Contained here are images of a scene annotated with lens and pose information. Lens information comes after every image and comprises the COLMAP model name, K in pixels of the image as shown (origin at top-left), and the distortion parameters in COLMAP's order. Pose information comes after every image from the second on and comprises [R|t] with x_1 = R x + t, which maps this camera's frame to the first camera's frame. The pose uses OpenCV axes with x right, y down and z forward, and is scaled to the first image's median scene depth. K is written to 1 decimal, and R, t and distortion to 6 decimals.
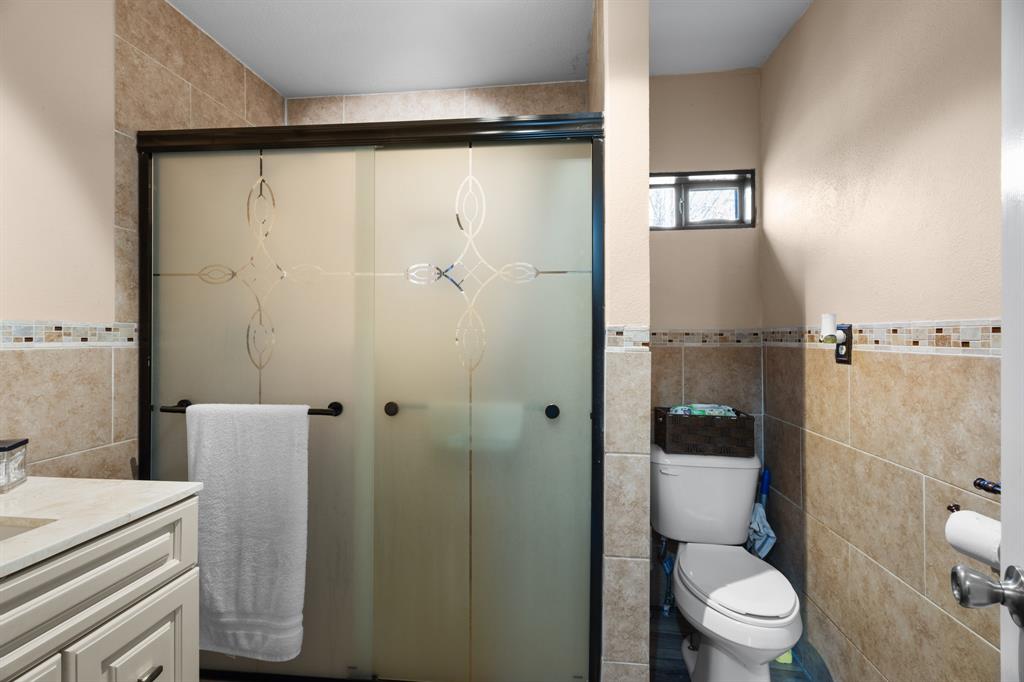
lens RADIAL K [[477.0, 0, 508.9], [0, 477.0, 339.1], [0, 0, 1]] dist [0.005499, 0.000110]
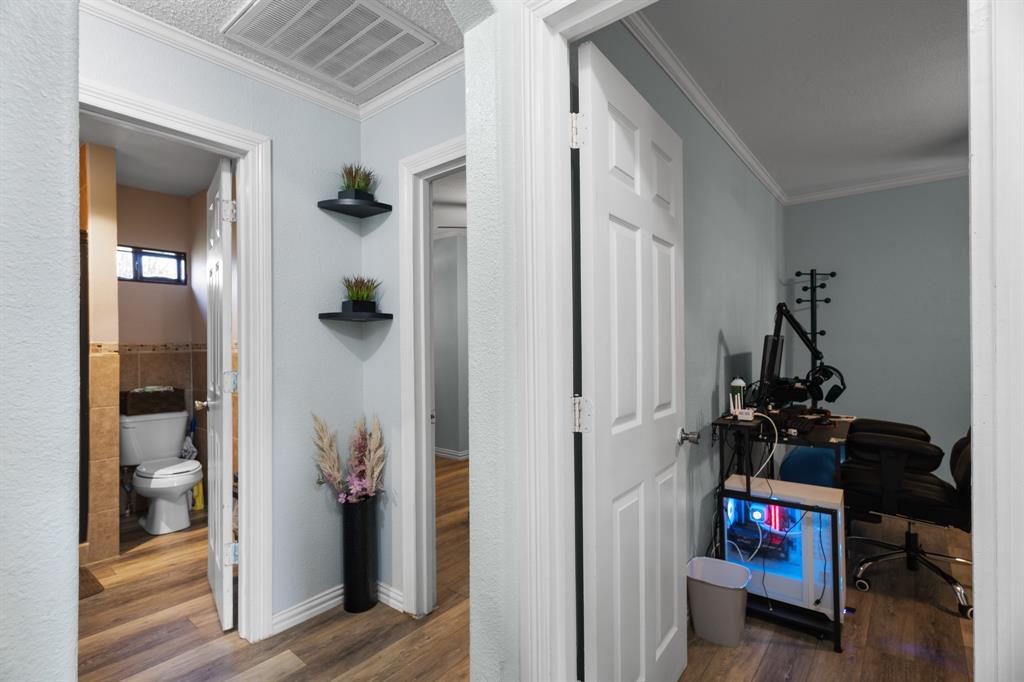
lens RADIAL K [[477.0, 0, 508.9], [0, 477.0, 339.1], [0, 0, 1]] dist [0.005499, 0.000110]
pose [[0.536987, -0.000249, 0.843590, -0.377363], [0.014507, 0.999855, -0.008939, 0.000405], [-0.843466, 0.017038, 0.536913, -1.061162]]
